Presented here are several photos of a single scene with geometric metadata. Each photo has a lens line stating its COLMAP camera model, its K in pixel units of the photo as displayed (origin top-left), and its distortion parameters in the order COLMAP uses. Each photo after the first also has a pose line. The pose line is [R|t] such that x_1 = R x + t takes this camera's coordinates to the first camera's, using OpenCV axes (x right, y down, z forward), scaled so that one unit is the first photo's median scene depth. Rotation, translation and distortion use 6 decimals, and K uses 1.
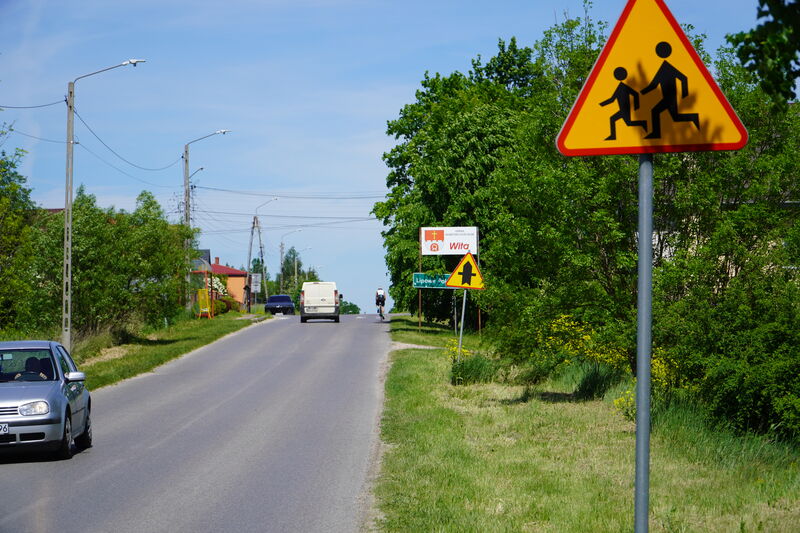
lens RADIAL K [[2234.7, 0, 400.3], [0, 2234.7, 266.6], [0, 0, 1]] dist [-0.077058, 0.000000]
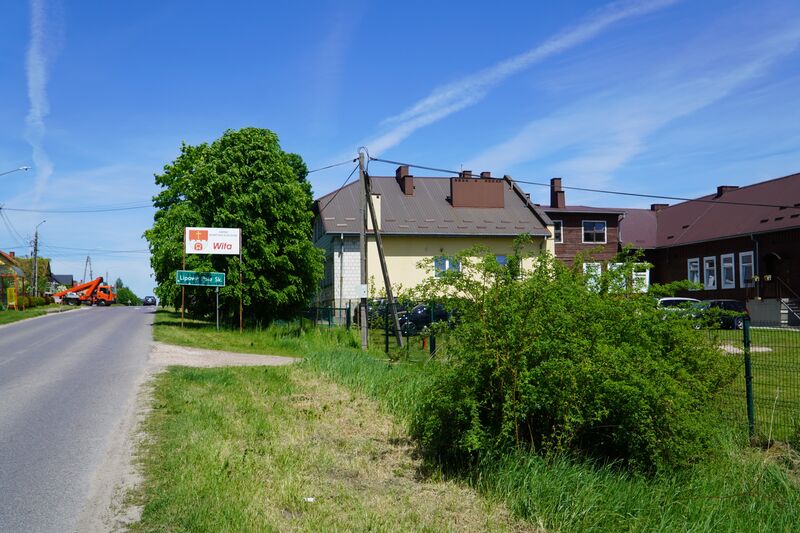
lens RADIAL K [[749.5, 0, 397.9], [0, 749.5, 269.7], [0, 0, 1]] dist [-0.001091, 0.000000]
pose [[0.953613, 0.017461, 0.300529, -0.001096], [-0.010339, 0.999627, -0.025273, 0.010175], [-0.300858, 0.020993, 0.953438, 0.629118]]
